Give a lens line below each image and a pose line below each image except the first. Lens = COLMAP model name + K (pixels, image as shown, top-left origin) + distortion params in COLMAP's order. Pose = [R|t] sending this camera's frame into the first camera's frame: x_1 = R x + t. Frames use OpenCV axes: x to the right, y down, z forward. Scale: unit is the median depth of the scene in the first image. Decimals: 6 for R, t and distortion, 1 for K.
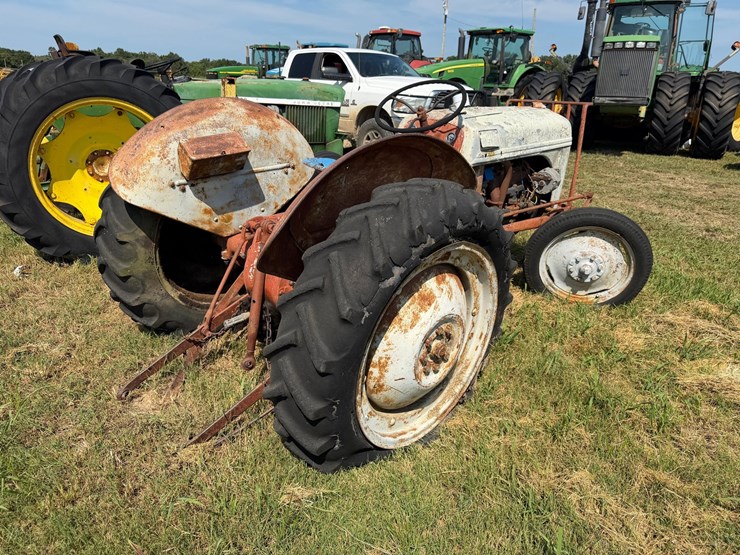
lens RADIAL K [[529.3, 0, 370.8], [0, 529.3, 275.3], [0, 0, 1]] dist [0.034922, -0.043279]
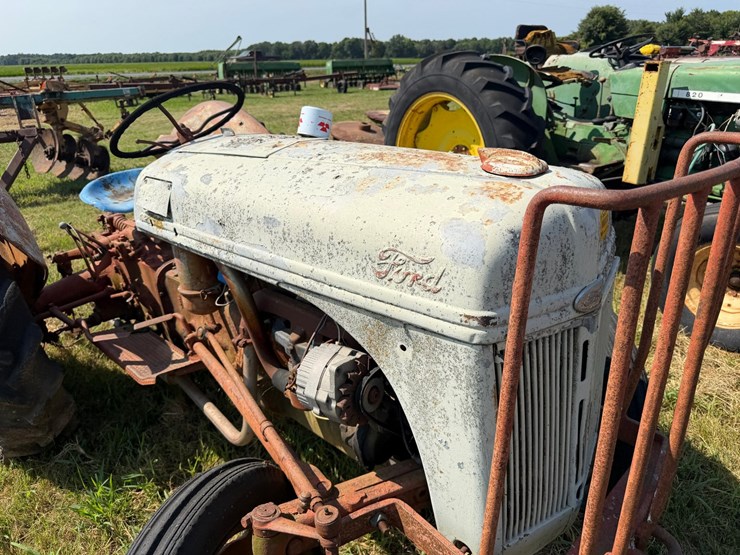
lens RADIAL K [[531.0, 0, 362.7], [0, 531.0, 275.9], [0, 0, 1]] dist [0.036887, -0.051161]
pose [[-0.017303, 0.343833, -0.938871, 0.839868], [-0.305187, 0.892384, 0.332433, -0.480186], [0.952135, 0.292283, 0.089493, 1.329360]]
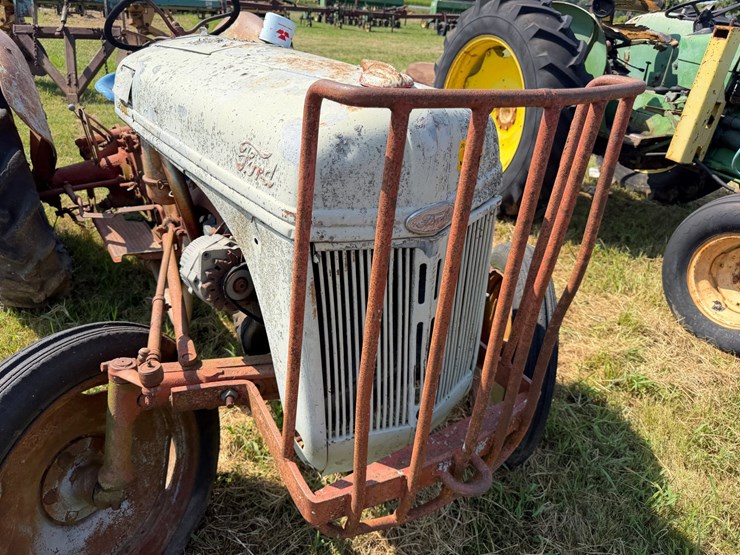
lens RADIAL K [[532.2, 0, 356.6], [0, 532.2, 276.7], [0, 0, 1]] dist [0.000784, -0.000986]
pose [[-0.212206, 0.413148, -0.885594, 0.855482], [-0.399011, 0.790617, 0.464450, -0.515339], [0.892053, 0.451922, -0.002923, 1.491872]]
